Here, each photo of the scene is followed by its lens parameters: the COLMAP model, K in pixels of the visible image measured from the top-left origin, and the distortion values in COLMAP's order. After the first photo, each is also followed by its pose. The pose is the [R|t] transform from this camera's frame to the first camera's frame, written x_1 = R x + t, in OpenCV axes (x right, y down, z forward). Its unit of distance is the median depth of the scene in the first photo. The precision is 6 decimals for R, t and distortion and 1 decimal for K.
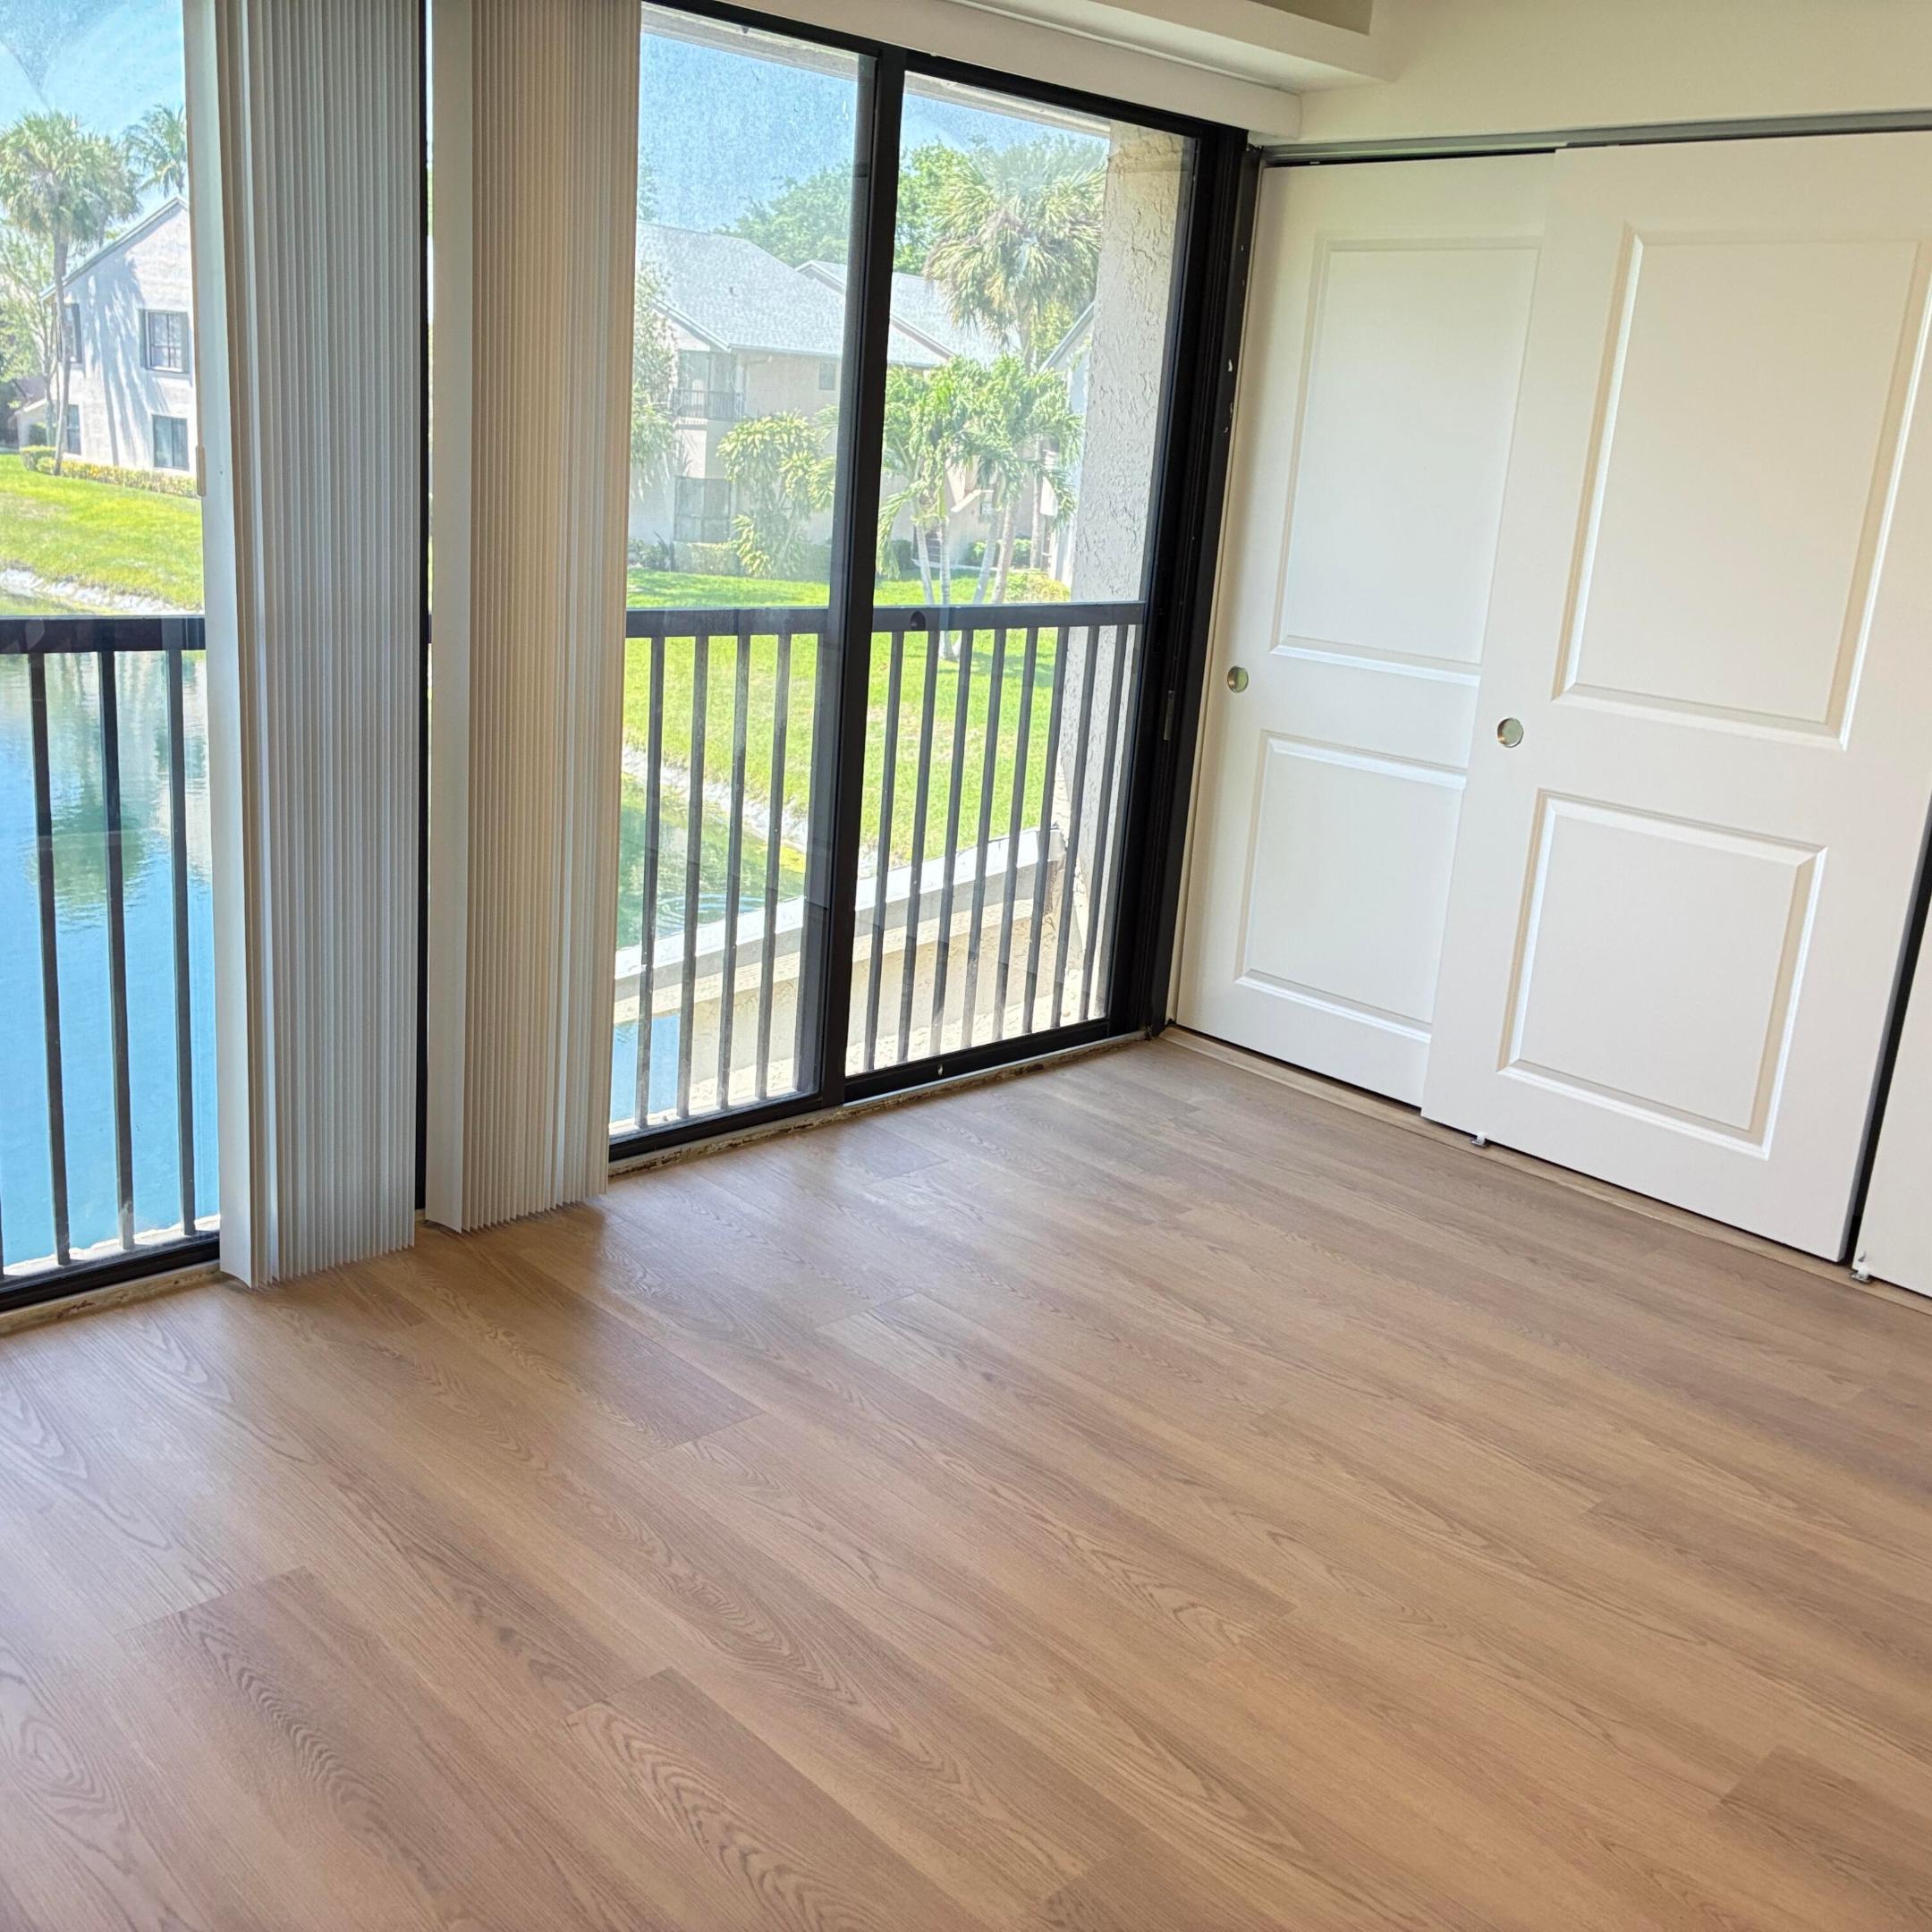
lens RADIAL K [[1964.5, 0, 959.0], [0, 1964.5, 932.2], [0, 0, 1]] dist [0.034415, -0.014903]
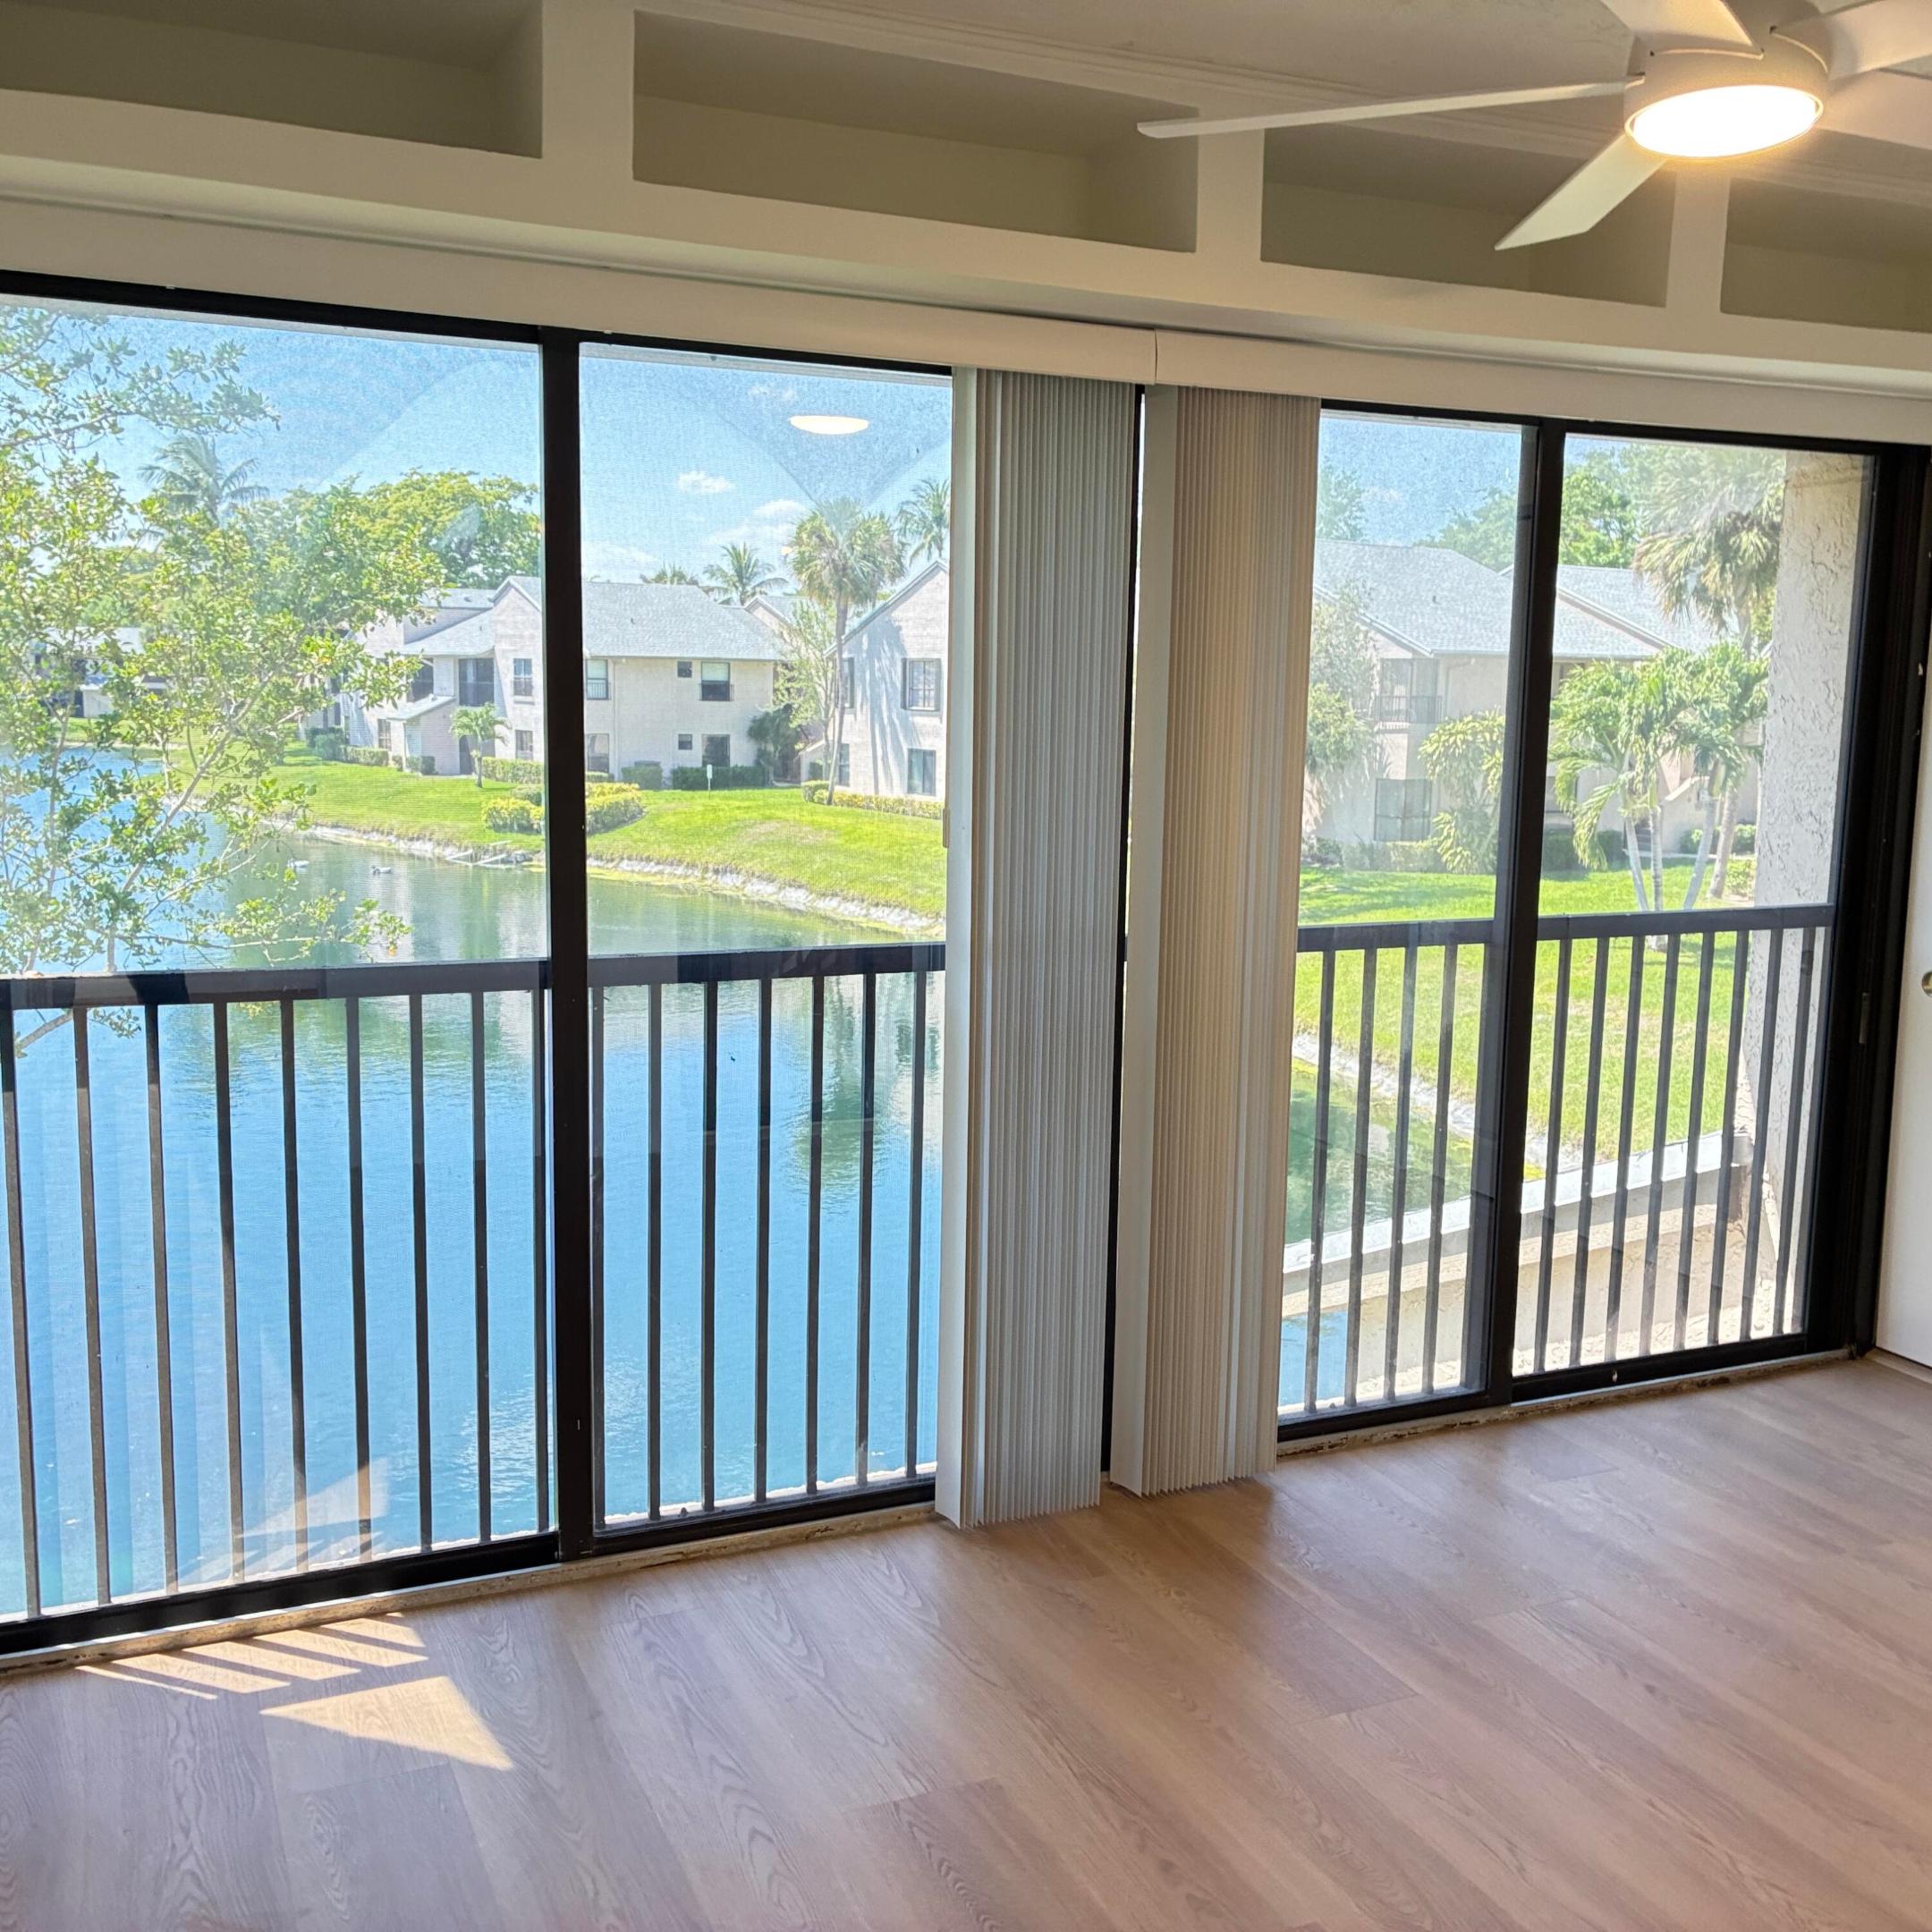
lens RADIAL K [[2018.5, 0, 966.0], [0, 2018.5, 966.0], [0, 0, 1]] dist [-0.014294, -0.019446]
pose [[0.939701, -0.005550, -0.341952, 0.033890], [-0.037833, 0.992045, -0.120066, -0.001168], [0.339898, 0.125763, 0.932015, -0.094636]]
